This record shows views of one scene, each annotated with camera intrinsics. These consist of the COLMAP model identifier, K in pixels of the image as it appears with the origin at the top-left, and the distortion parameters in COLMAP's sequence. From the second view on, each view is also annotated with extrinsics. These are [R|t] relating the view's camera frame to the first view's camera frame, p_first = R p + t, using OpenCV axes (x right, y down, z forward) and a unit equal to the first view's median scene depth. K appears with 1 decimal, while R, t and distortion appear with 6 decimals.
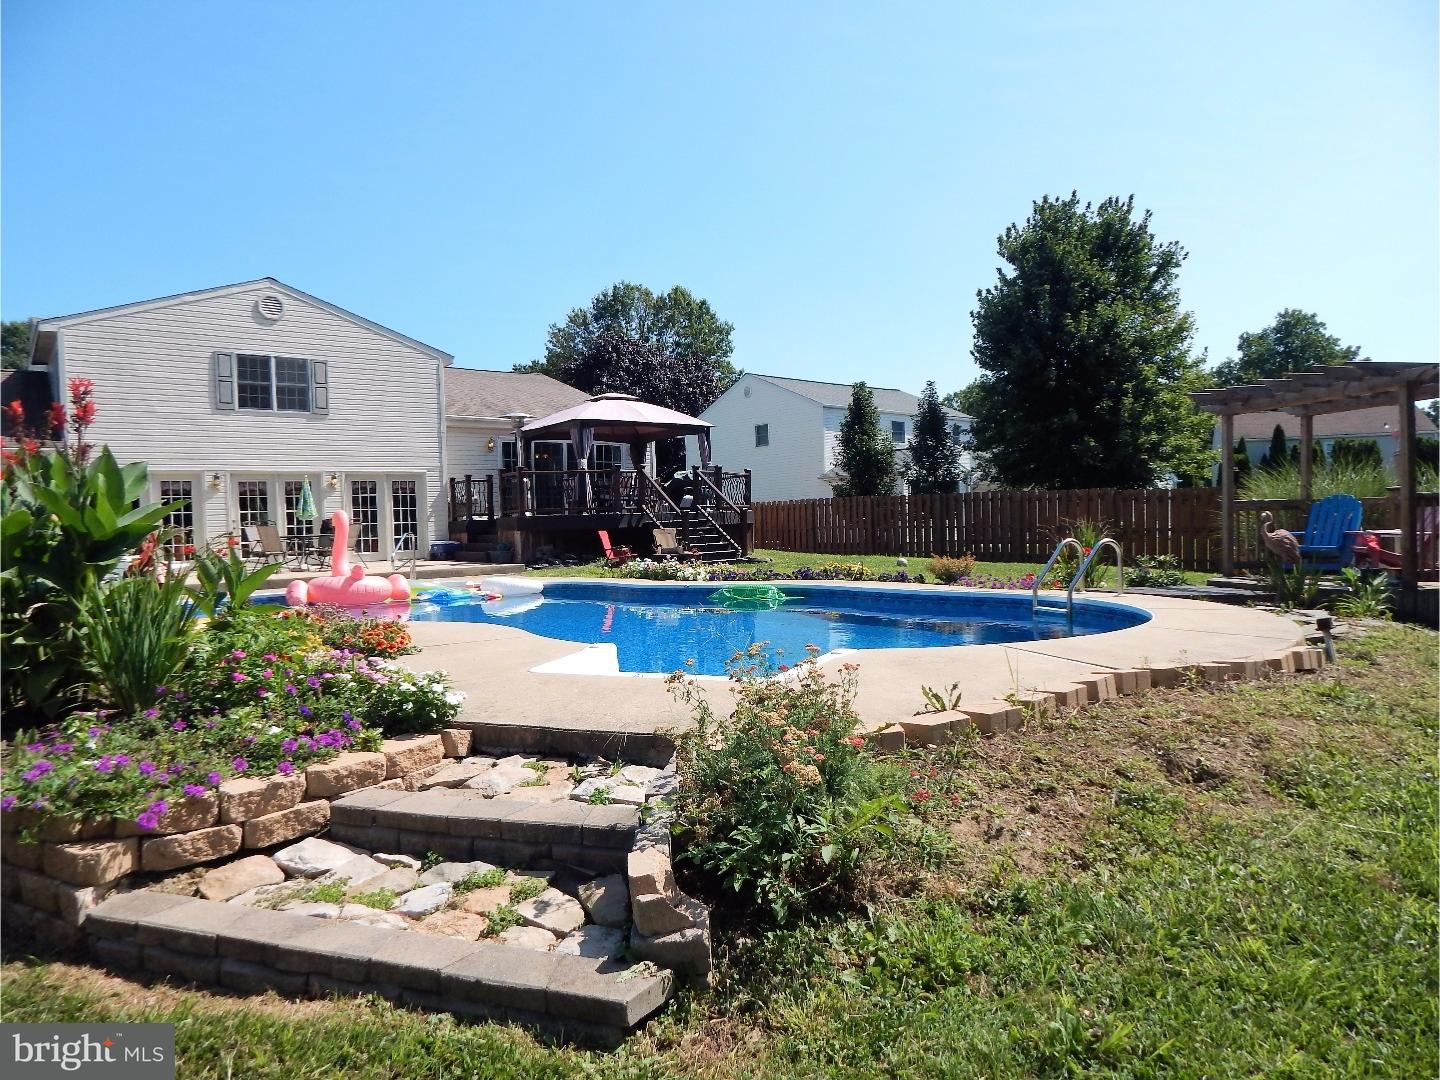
lens RADIAL K [[952.4, 0, 727.1], [0, 952.4, 539.9], [0, 0, 1]] dist [-0.004434, -0.004577]
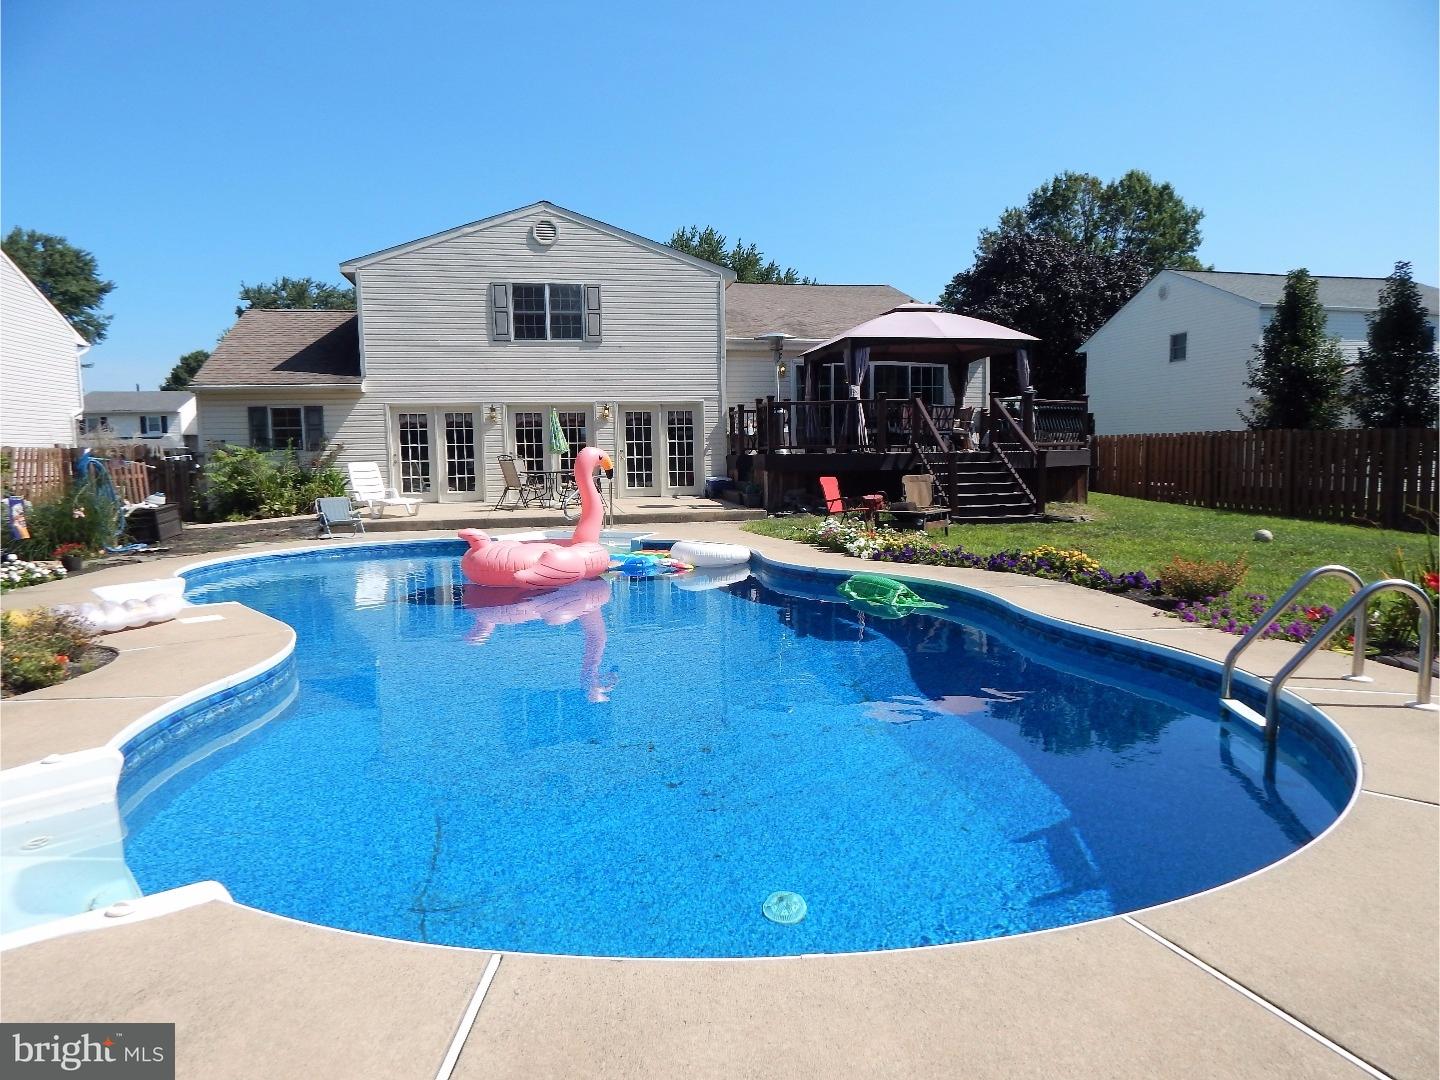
lens RADIAL K [[952.4, 0, 713.4], [0, 952.4, 538.8], [0, 0, 1]] dist [-0.004434, -0.004577]
pose [[0.879352, 0.063685, -0.471894, 0.137769], [-0.023707, 0.995642, 0.090190, -0.022586], [0.475581, -0.068121, 0.877030, 0.190755]]
